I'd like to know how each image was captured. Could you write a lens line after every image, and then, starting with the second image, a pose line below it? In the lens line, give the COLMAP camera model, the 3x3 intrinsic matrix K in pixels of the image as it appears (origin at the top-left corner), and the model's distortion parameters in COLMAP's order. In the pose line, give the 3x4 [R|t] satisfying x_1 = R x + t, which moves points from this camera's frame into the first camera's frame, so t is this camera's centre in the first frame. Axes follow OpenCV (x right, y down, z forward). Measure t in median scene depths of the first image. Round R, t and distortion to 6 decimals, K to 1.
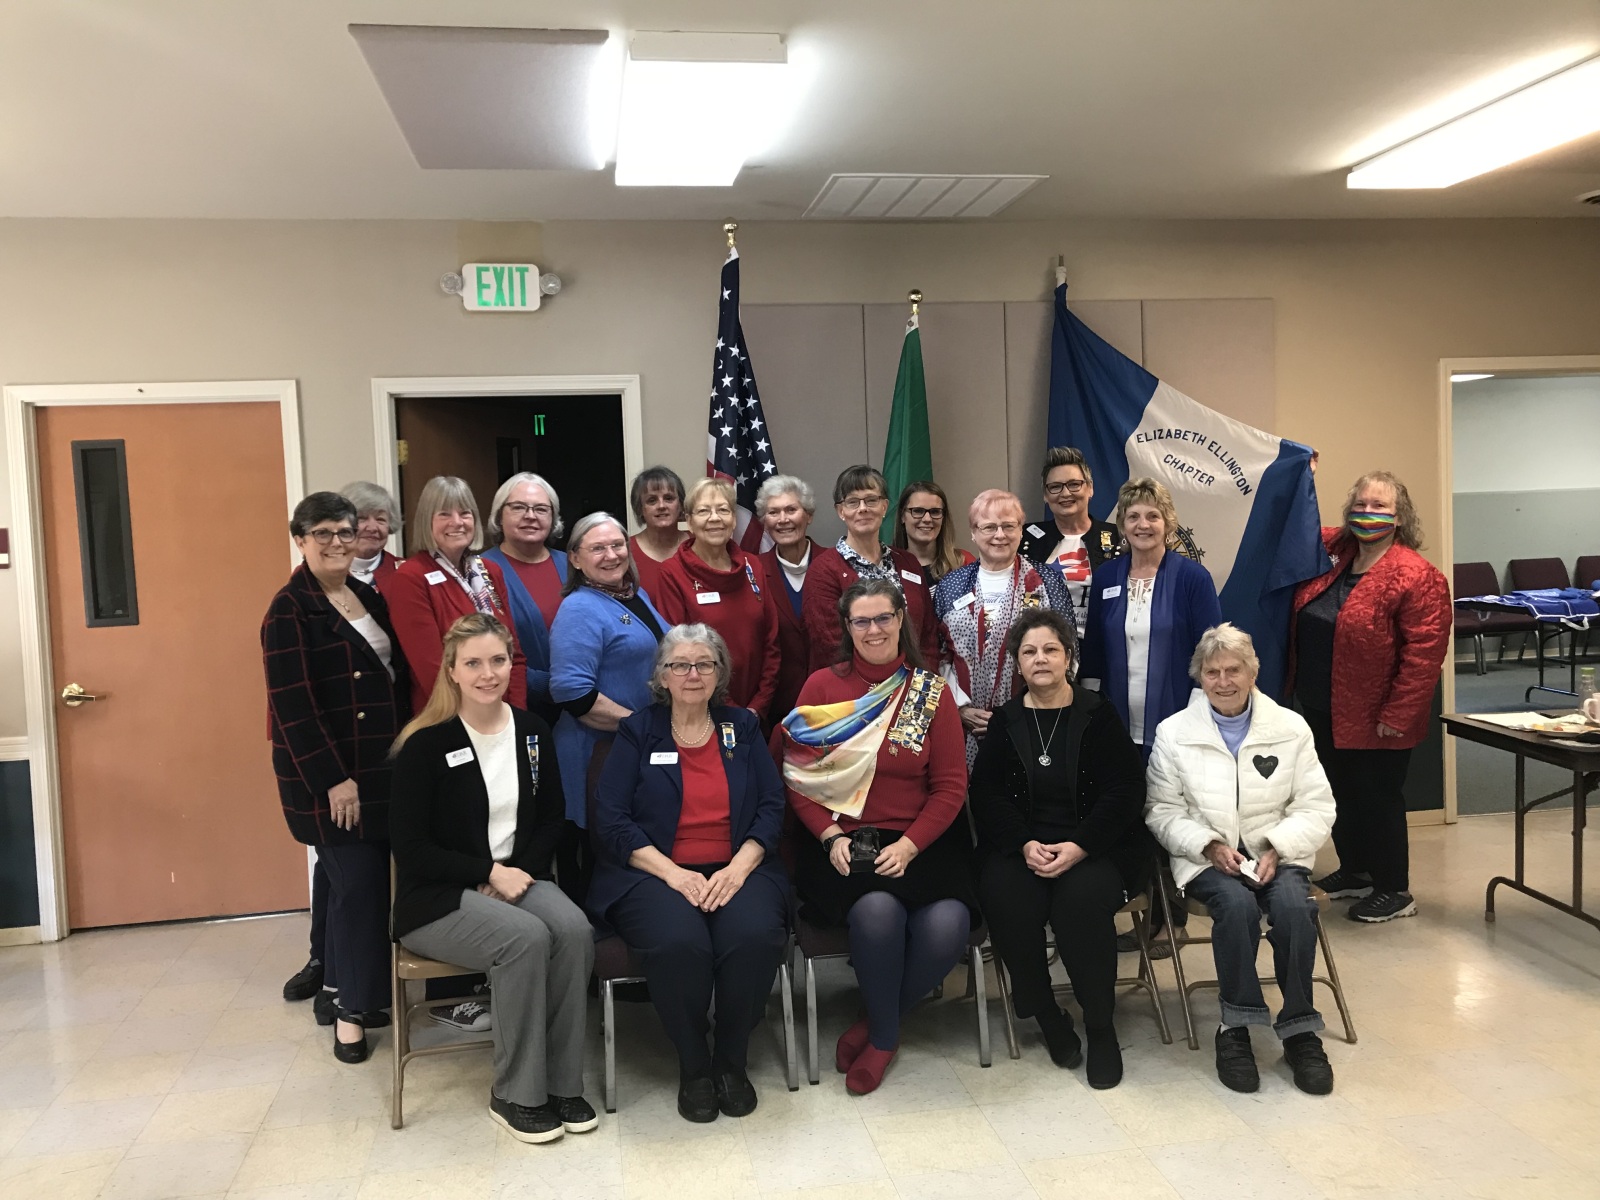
lens RADIAL K [[1331.7, 0, 806.2], [0, 1331.7, 592.5], [0, 0, 1]] dist [0.004784, 0.001002]
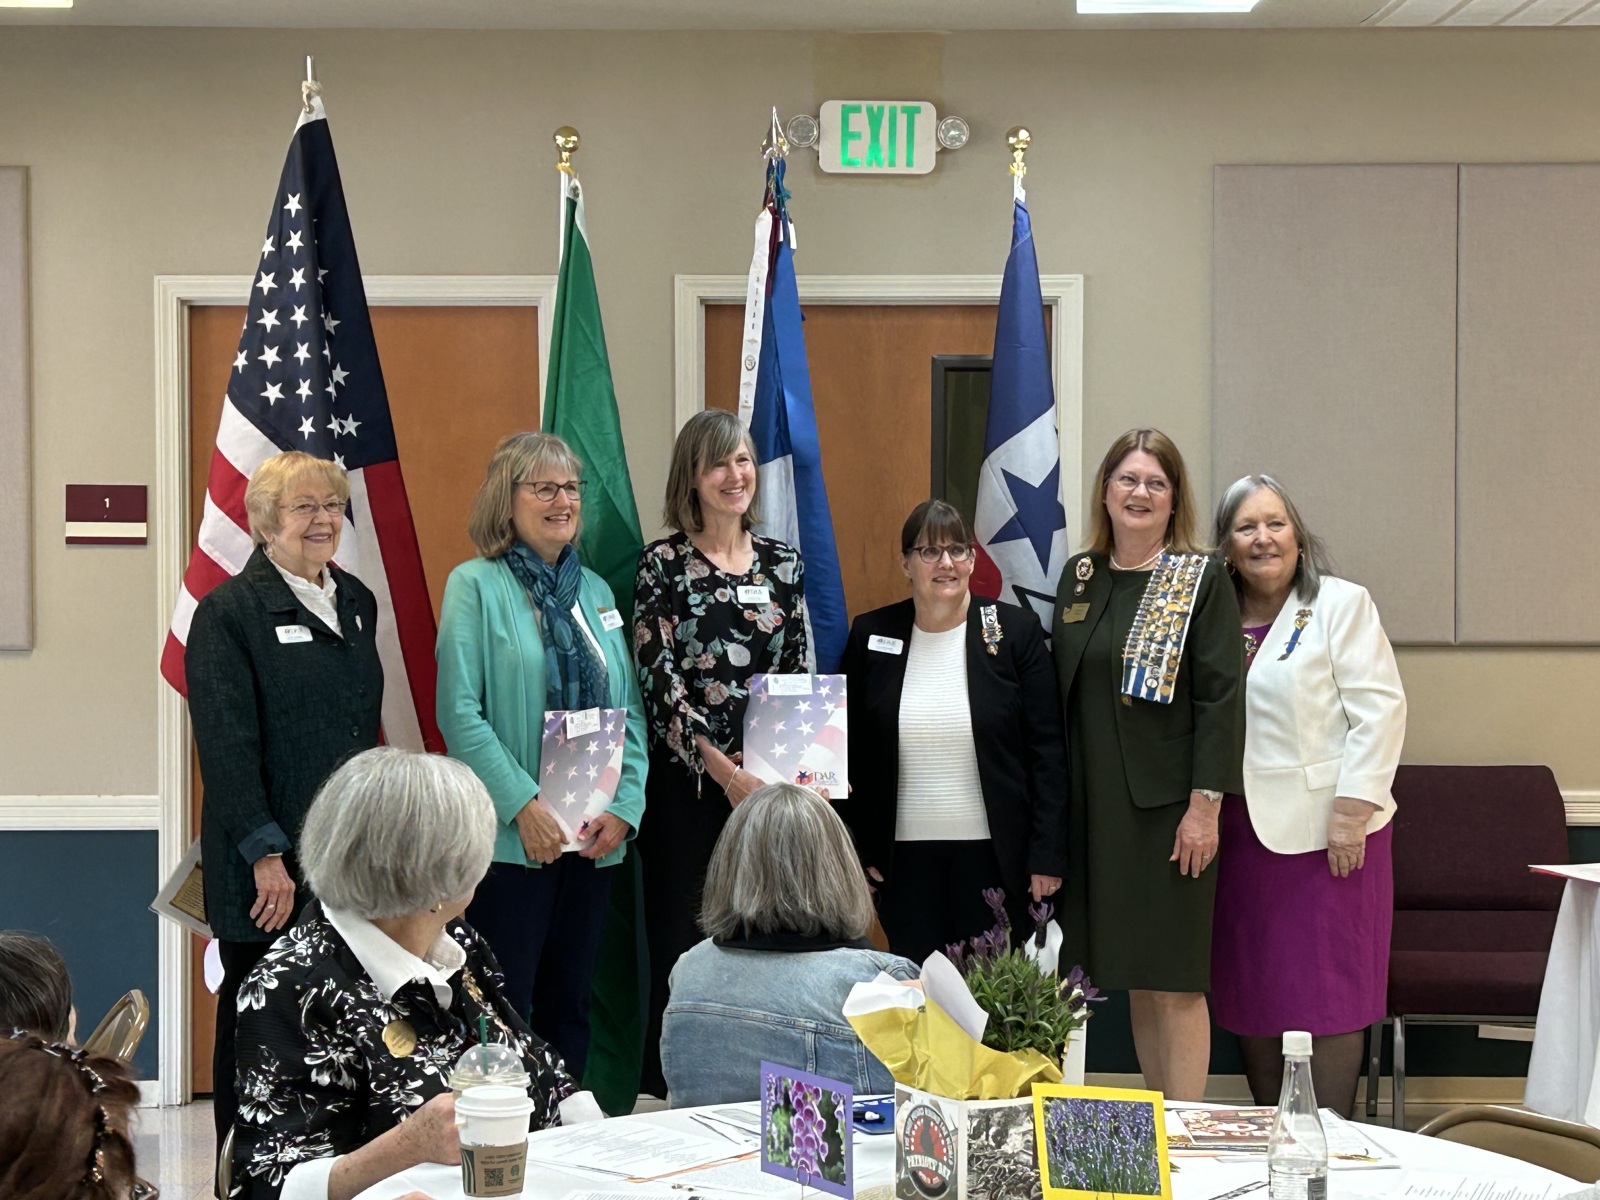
lens RADIAL K [[3390.2, 0, 803.0], [0, 3390.2, 603.6], [0, 0, 1]] dist [-0.003996, 0.000000]
pose [[0.983804, 0.043311, -0.173934, 0.027419], [-0.050236, 0.998102, -0.035613, 0.052711], [0.172061, 0.043774, 0.984113, -0.590139]]
